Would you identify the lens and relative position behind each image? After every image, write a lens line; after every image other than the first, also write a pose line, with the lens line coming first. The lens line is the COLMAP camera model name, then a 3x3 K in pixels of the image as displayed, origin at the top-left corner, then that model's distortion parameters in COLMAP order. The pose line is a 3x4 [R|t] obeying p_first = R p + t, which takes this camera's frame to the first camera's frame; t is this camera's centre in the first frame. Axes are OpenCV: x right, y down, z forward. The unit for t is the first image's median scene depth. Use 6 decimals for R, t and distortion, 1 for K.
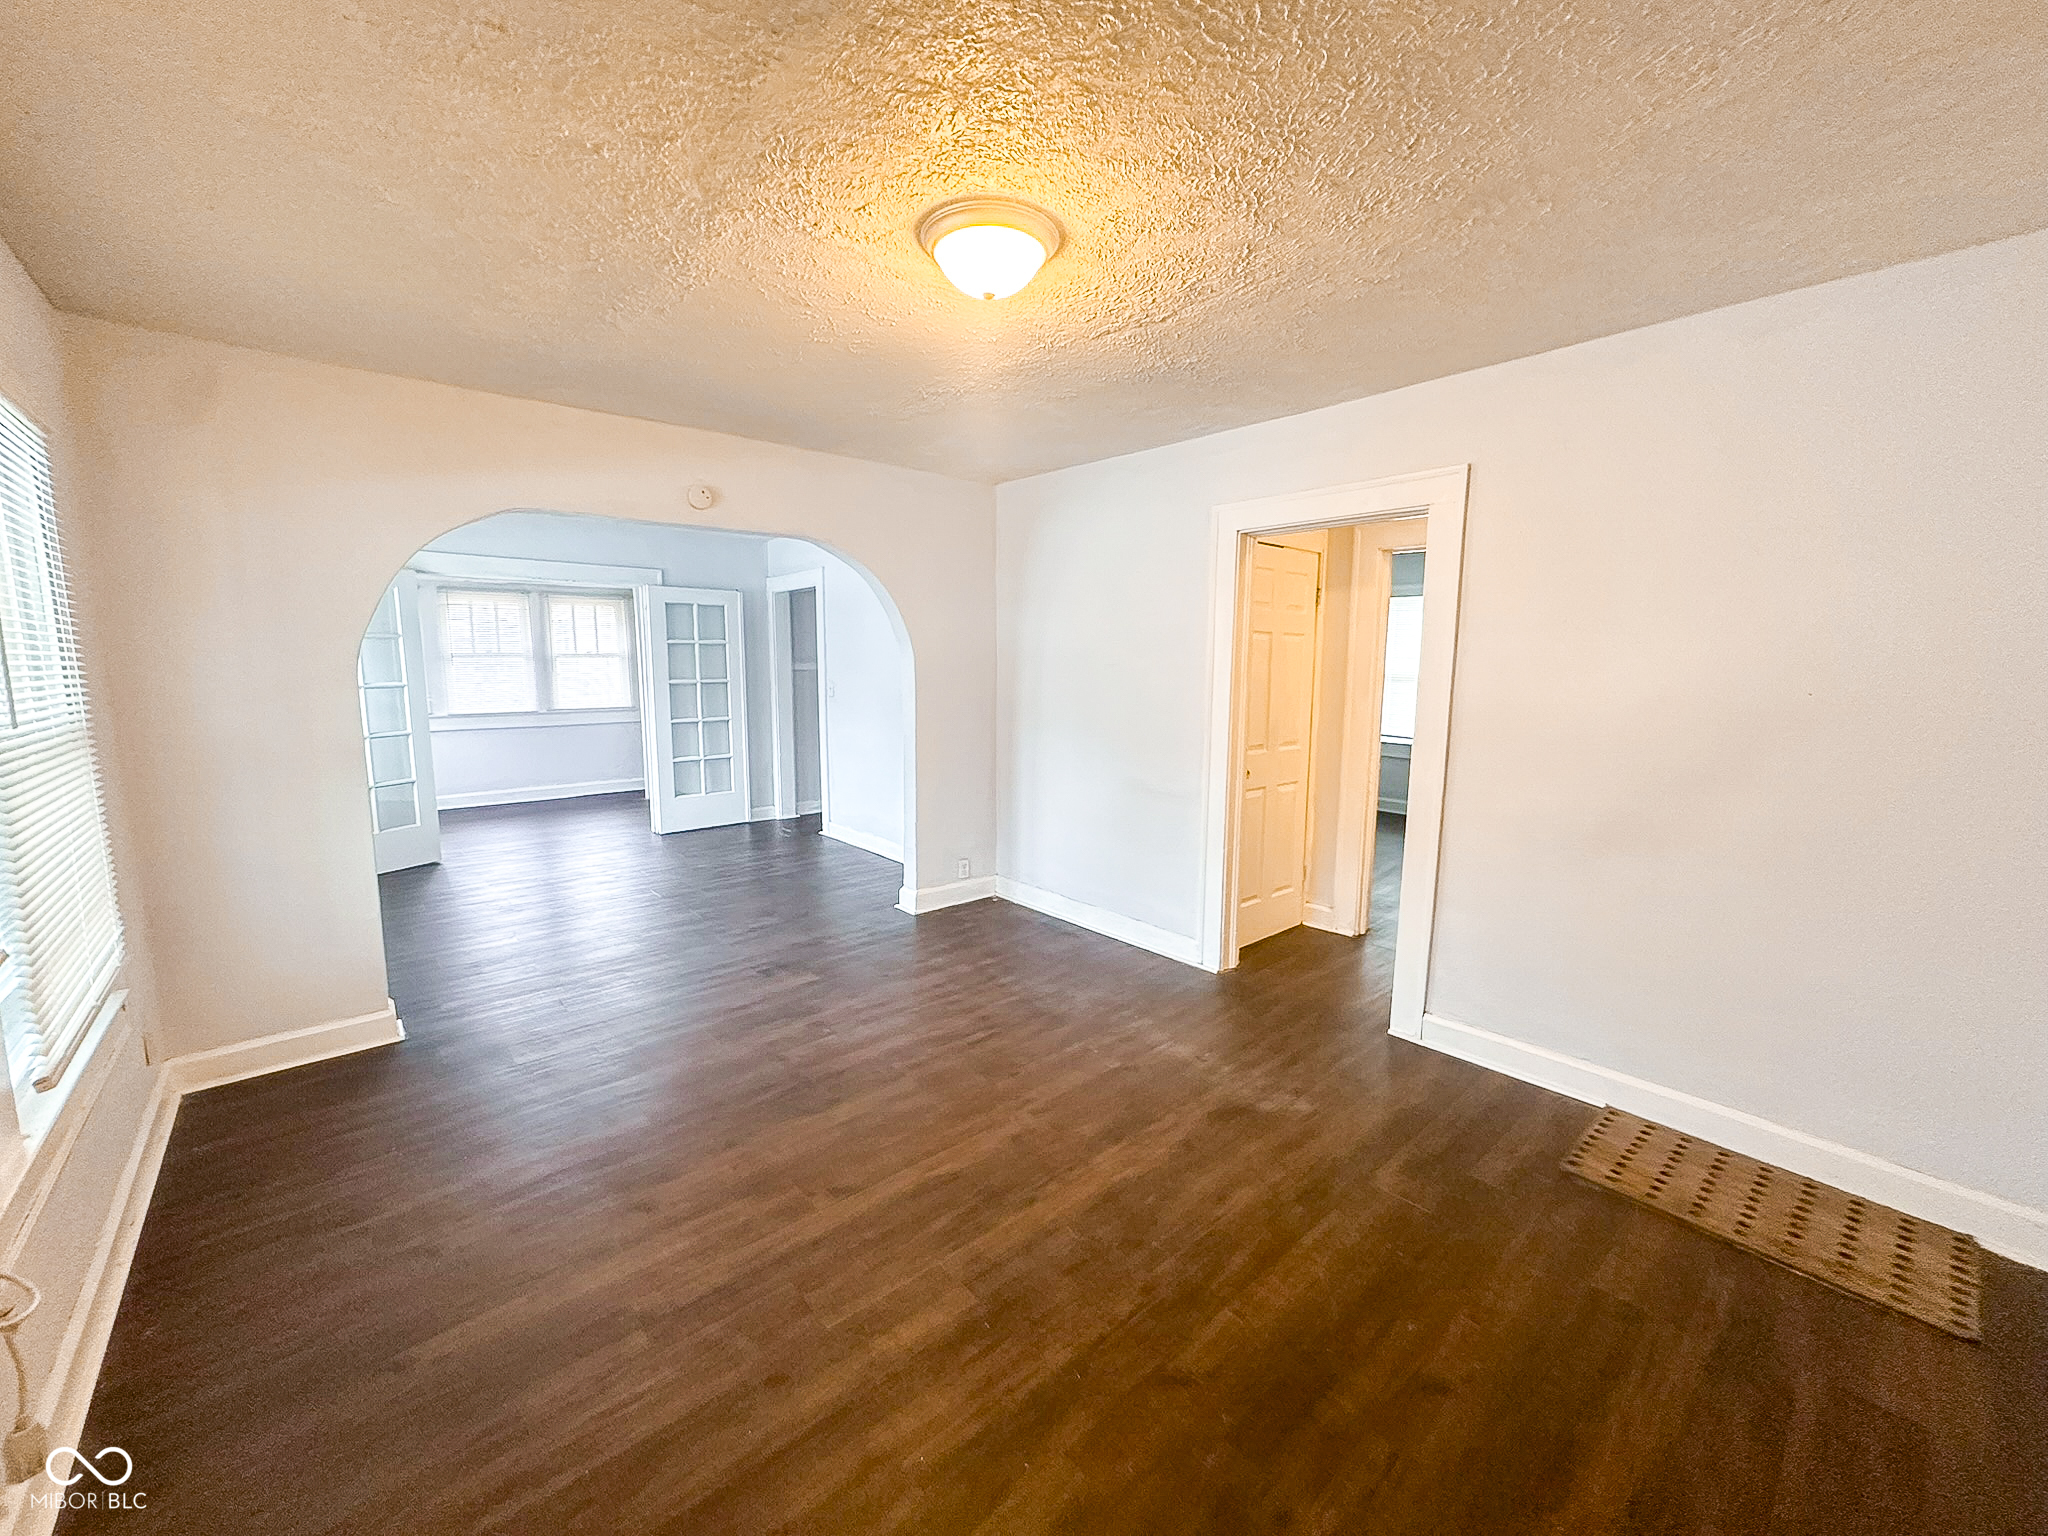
lens RADIAL K [[814.6, 0, 1024.0], [0, 814.6, 768.0], [0, 0, 1]] dist [0.000570, -0.004214]
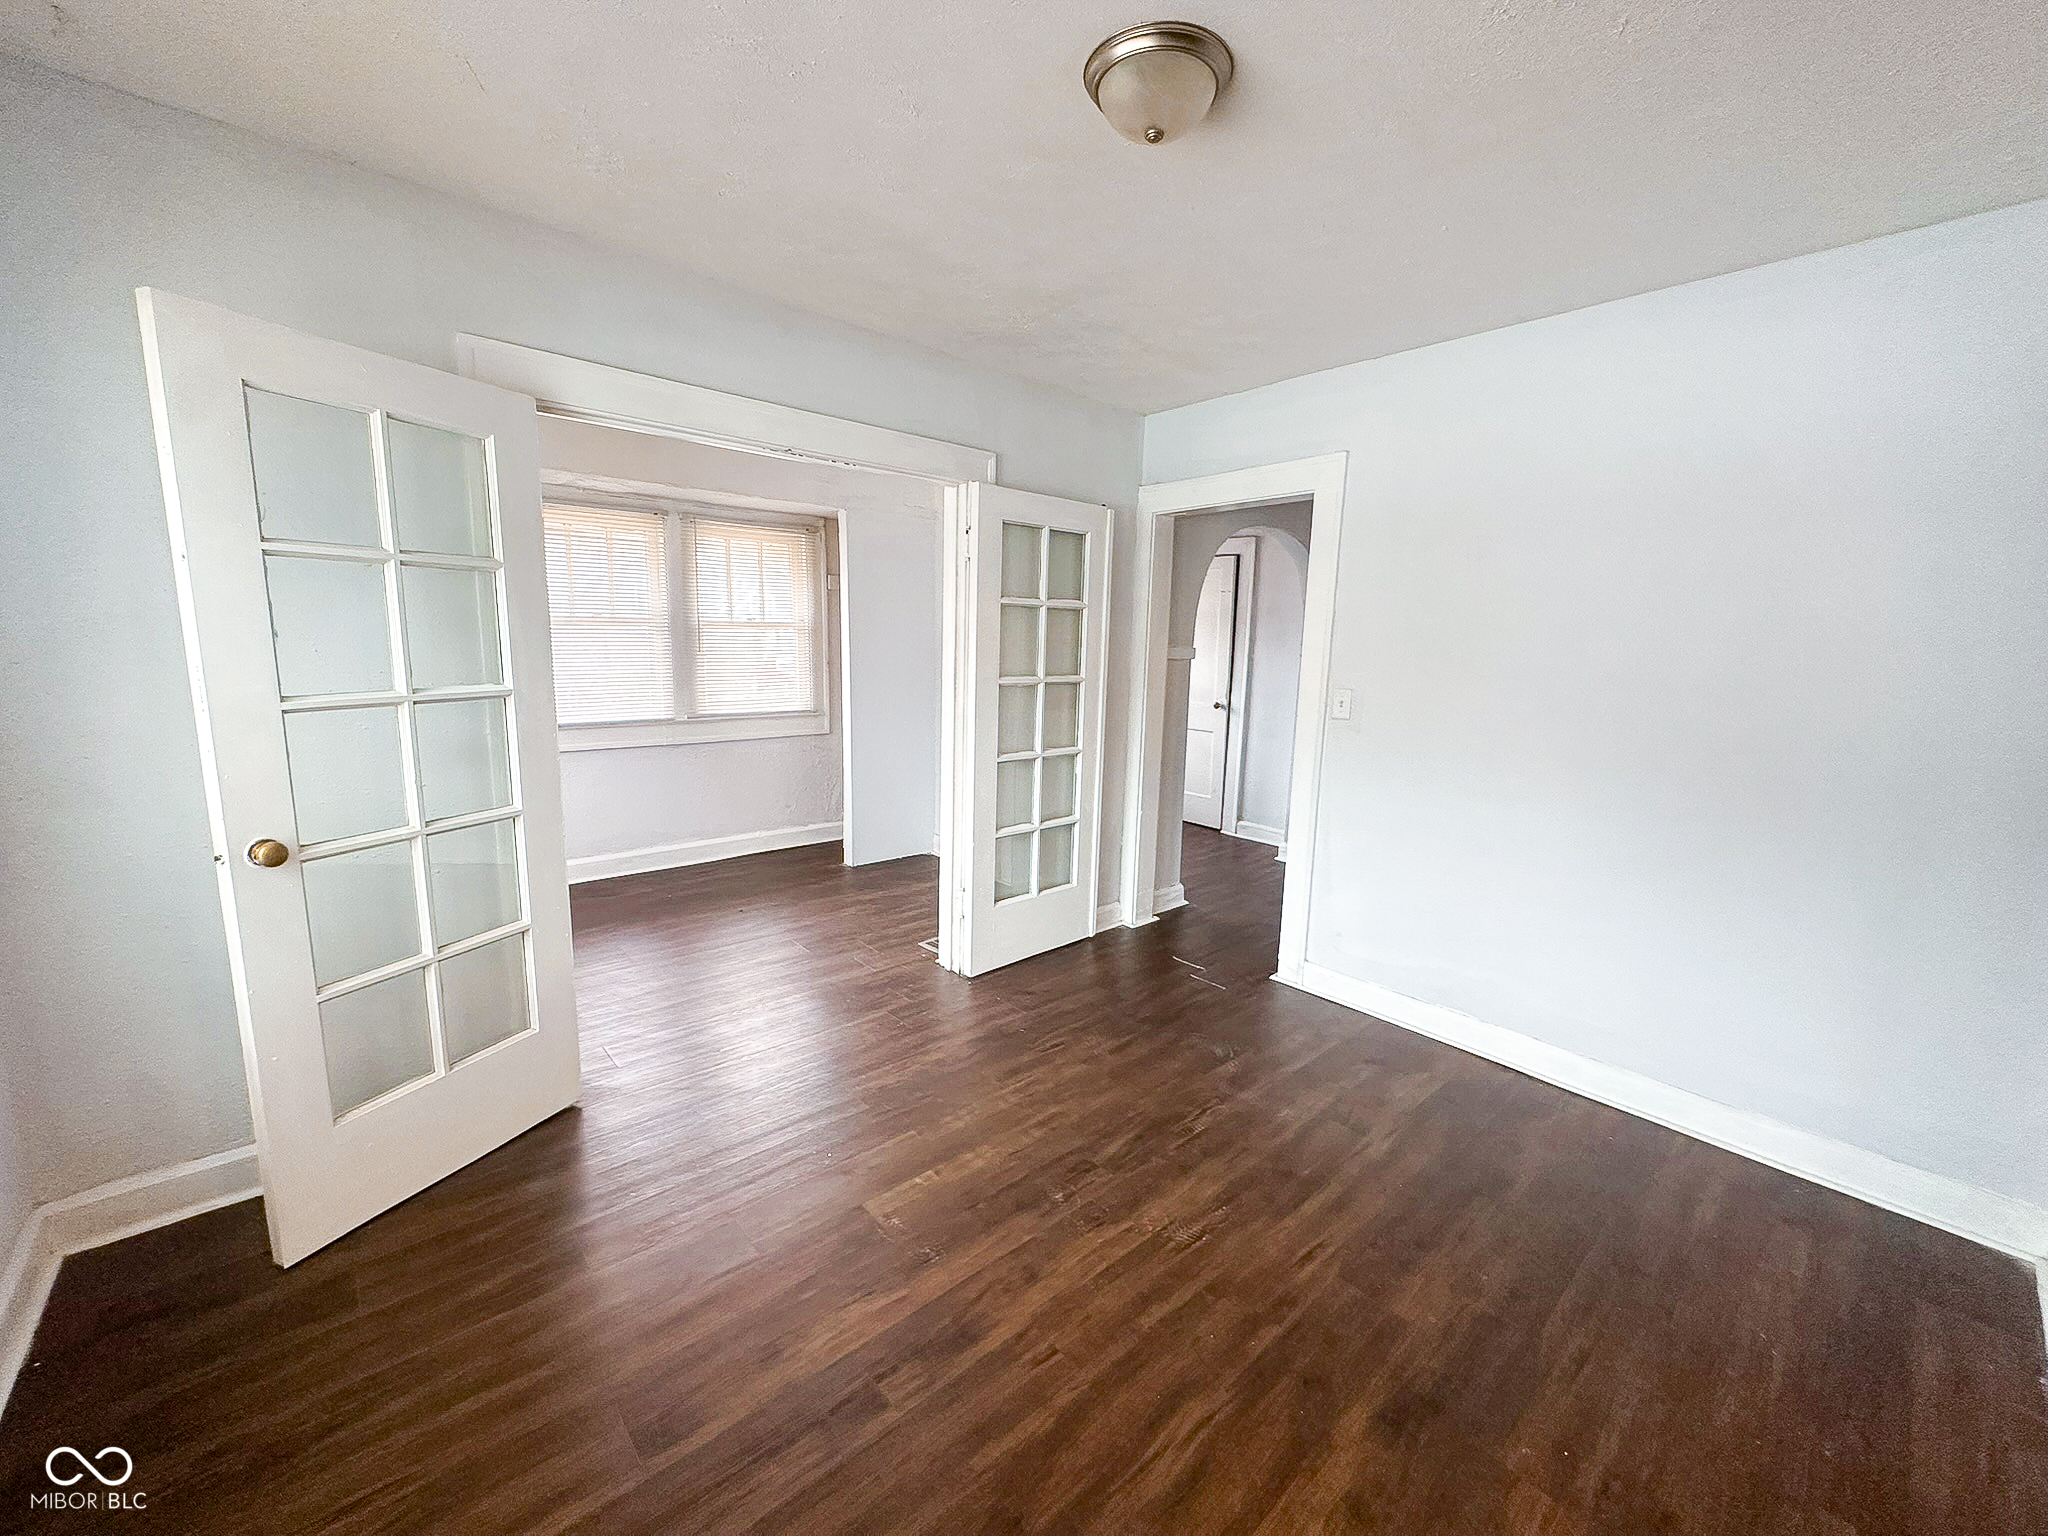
lens RADIAL K [[814.6, 0, 1024.0], [0, 814.6, 768.0], [0, 0, 1]] dist [0.000570, -0.004214]
pose [[0.999771, 0.018681, 0.010484, -0.876702], [-0.018957, 0.999459, 0.026878, -0.137282], [-0.009976, -0.027071, 0.999584, 1.025429]]
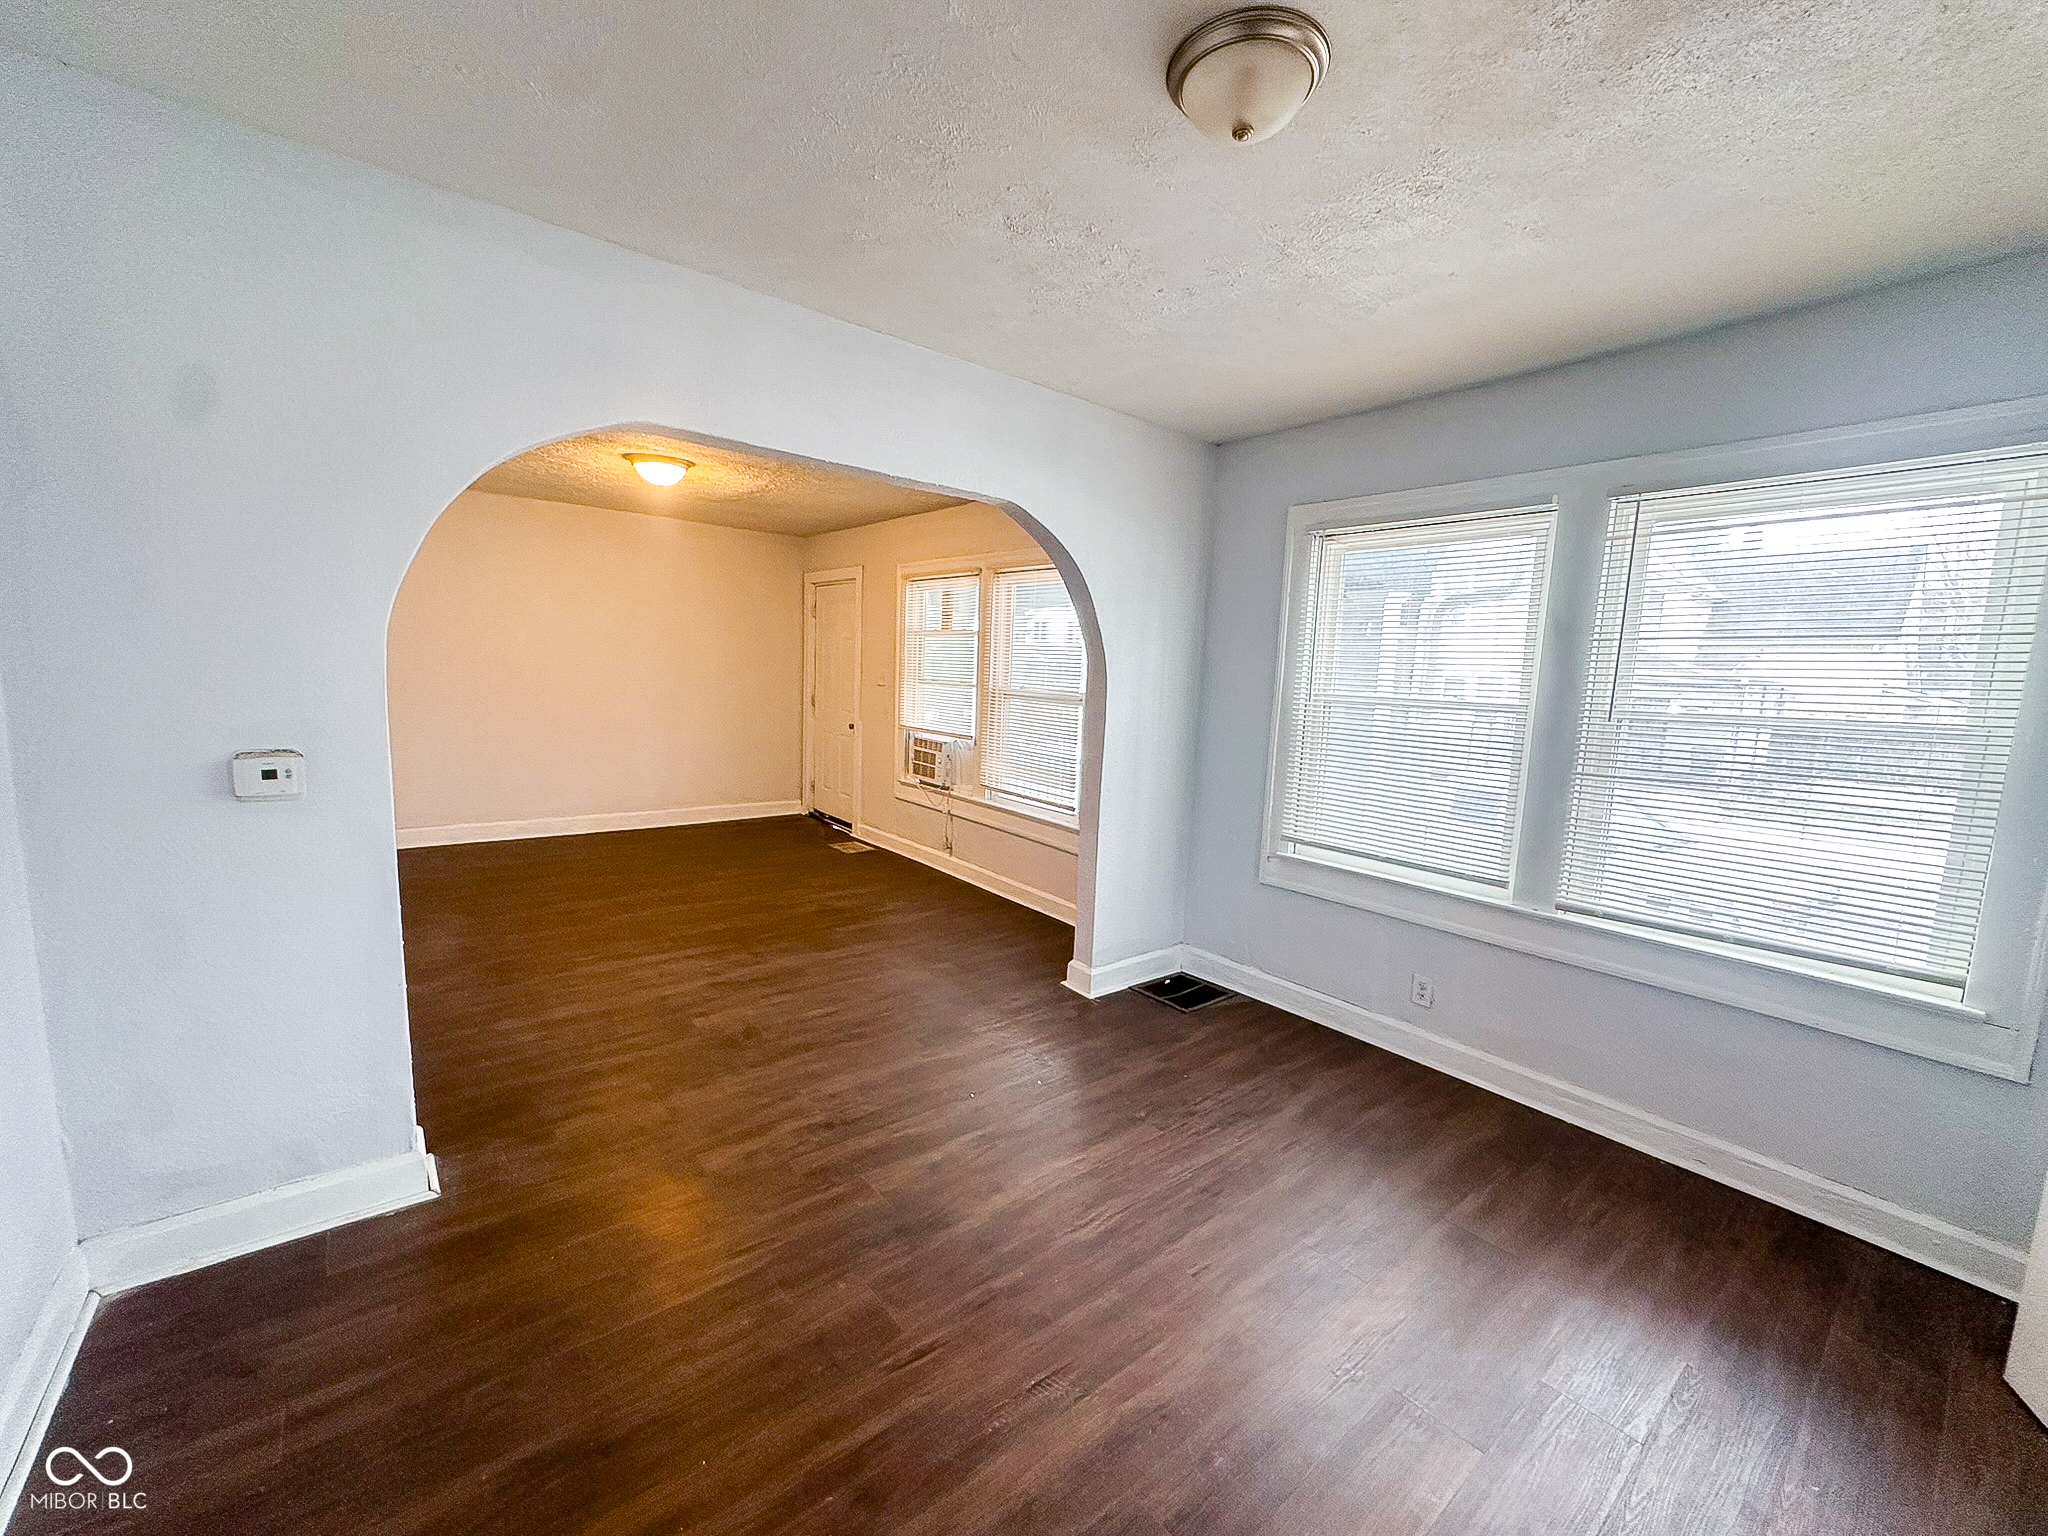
lens RADIAL K [[814.6, 0, 1024.0], [0, 814.6, 768.0], [0, 0, 1]] dist [0.000570, -0.004214]
pose [[-0.997868, -0.055047, 0.035060, -0.717415], [-0.044192, 0.965220, 0.257677, -0.271638], [-0.048025, 0.255578, -0.965595, 2.032634]]
